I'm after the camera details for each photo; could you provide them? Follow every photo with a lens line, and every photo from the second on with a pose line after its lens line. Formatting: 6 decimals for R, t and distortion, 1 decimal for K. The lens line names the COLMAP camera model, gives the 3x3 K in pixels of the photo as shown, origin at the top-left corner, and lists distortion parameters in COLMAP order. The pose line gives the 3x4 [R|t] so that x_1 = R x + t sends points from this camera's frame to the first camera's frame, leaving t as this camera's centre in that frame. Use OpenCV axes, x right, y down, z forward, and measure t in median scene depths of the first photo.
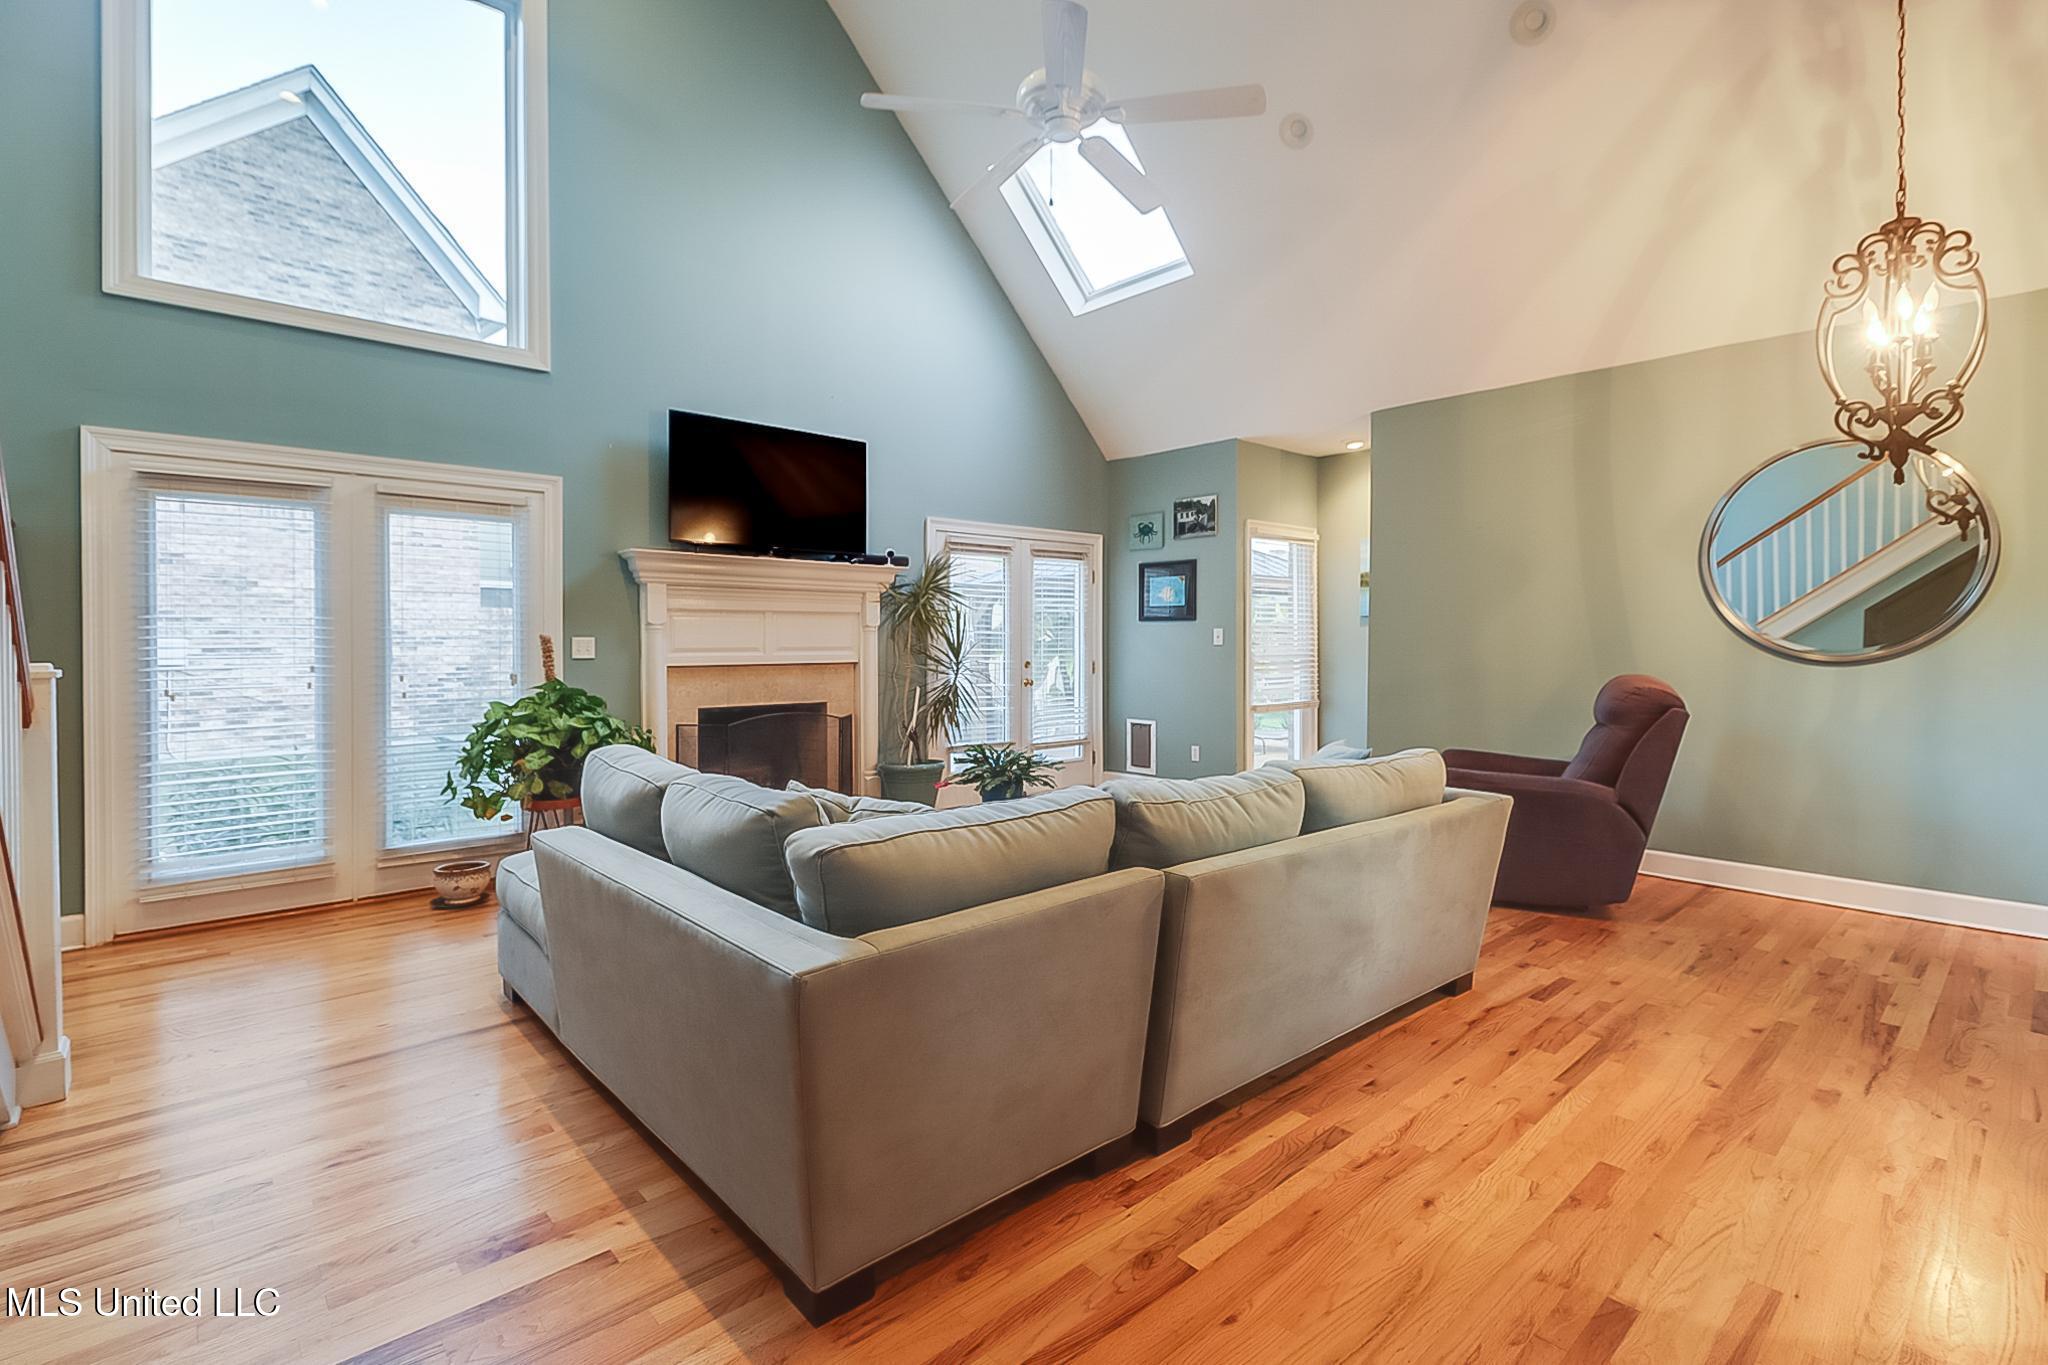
lens RADIAL K [[946.2, 0, 1026.0], [0, 946.2, 646.4], [0, 0, 1]] dist [0.026456, -0.012626]
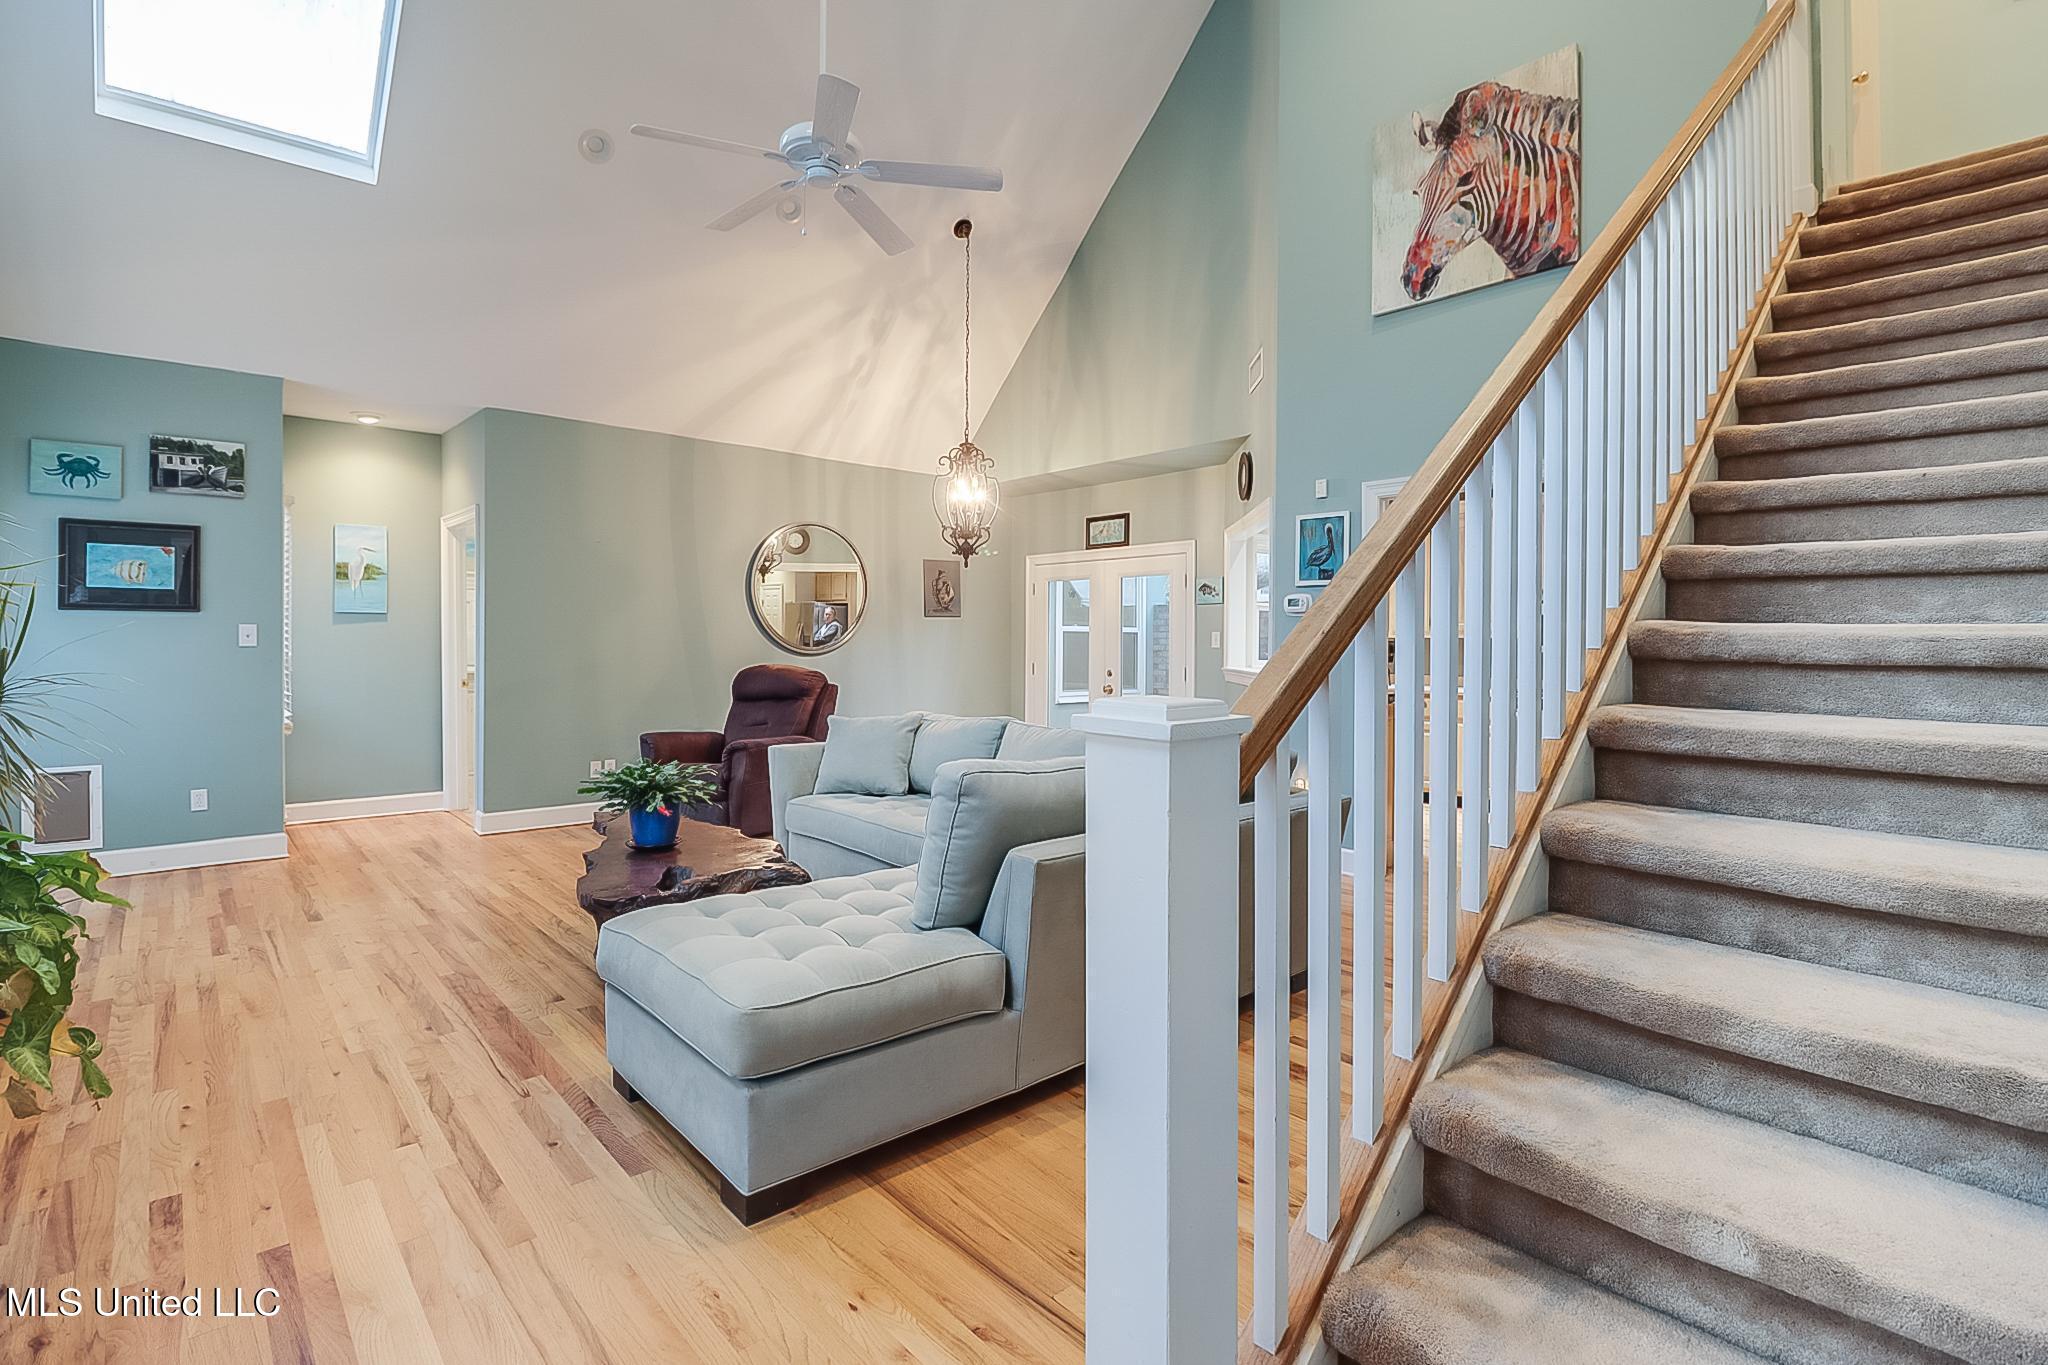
lens RADIAL K [[960.1, 0, 1023.0], [0, 960.1, 646.3], [0, 0, 1]] dist [0.005408, -0.013492]
pose [[0.006194, -0.006231, 0.999961, -0.897501], [0.005654, 0.999965, 0.006196, -0.004731], [-0.999965, 0.005616, 0.006229, 0.638574]]
